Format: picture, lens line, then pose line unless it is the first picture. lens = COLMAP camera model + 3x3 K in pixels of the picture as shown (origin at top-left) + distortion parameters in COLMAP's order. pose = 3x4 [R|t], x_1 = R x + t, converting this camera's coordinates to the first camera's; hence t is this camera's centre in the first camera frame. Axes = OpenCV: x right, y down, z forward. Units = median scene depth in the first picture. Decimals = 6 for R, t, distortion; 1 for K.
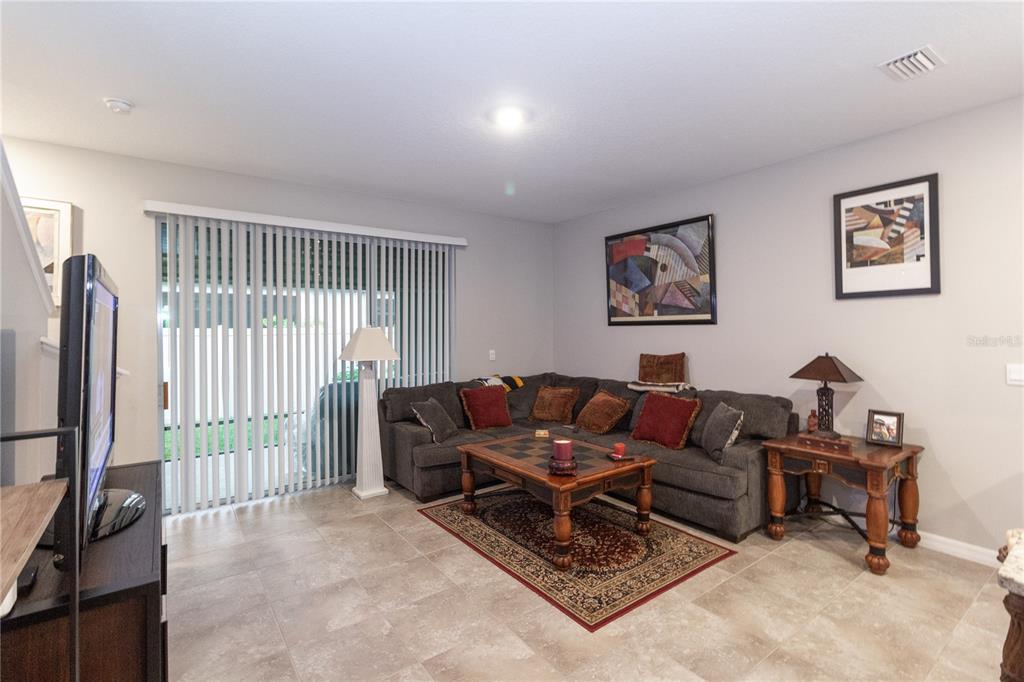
lens RADIAL K [[472.9, 0, 511.0], [0, 472.9, 329.7], [0, 0, 1]] dist [0.002245, 0.000140]
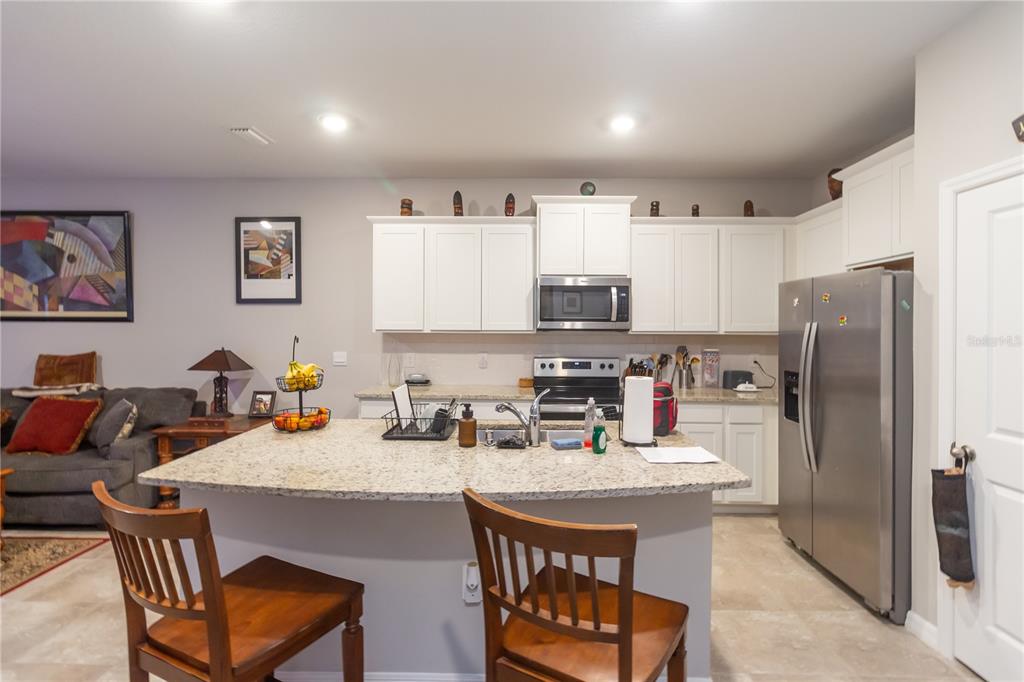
lens RADIAL K [[472.9, 0, 511.0], [0, 472.9, 329.7], [0, 0, 1]] dist [0.002245, 0.000140]
pose [[0.601536, 0.008262, 0.798803, 0.142883], [-0.009120, 0.999952, -0.003475, 0.000943], [-0.798794, -0.005195, 0.601582, -0.297513]]
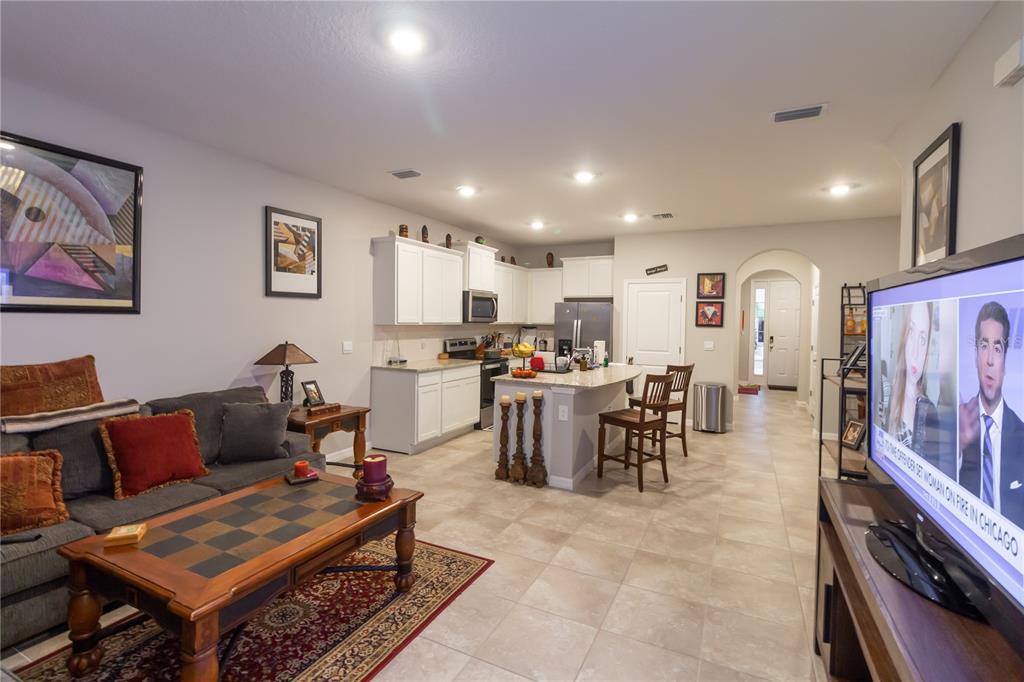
lens RADIAL K [[472.9, 0, 511.0], [0, 472.9, 329.7], [0, 0, 1]] dist [0.002245, 0.000140]
pose [[-0.458760, -0.020715, 0.888319, -0.639937], [-0.012369, 0.999780, 0.016926, -0.007905], [-0.888474, -0.003223, -0.458915, 1.015006]]
